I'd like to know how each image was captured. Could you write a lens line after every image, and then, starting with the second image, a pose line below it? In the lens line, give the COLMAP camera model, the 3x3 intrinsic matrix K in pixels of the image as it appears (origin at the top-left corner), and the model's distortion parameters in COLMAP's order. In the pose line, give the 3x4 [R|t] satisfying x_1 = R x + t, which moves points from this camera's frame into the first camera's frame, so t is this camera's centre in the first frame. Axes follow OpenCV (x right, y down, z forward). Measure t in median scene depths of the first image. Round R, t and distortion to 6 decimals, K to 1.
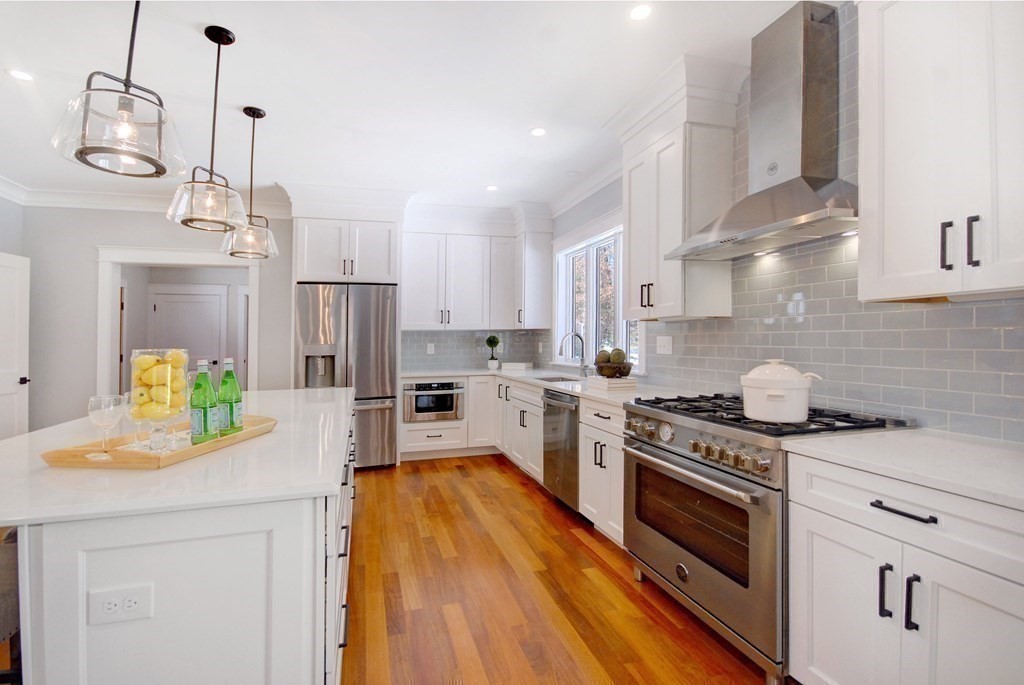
lens RADIAL K [[468.3, 0, 510.8], [0, 468.3, 325.4], [0, 0, 1]] dist [-0.000544, -0.000493]
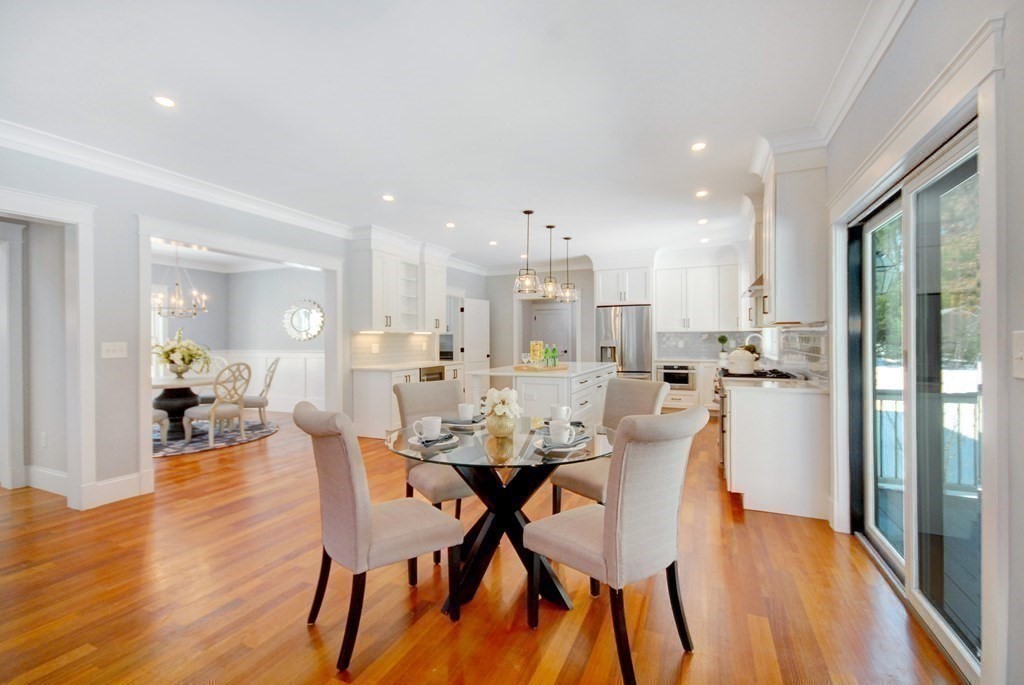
lens RADIAL K [[468.3, 0, 511.8], [0, 468.3, 332.2], [0, 0, 1]] dist [-0.000544, -0.000493]
pose [[0.766628, -0.005234, -0.642070, 0.439047], [0.017912, 0.999752, 0.013238, -0.021027], [0.641841, -0.021649, 0.766532, -0.583544]]
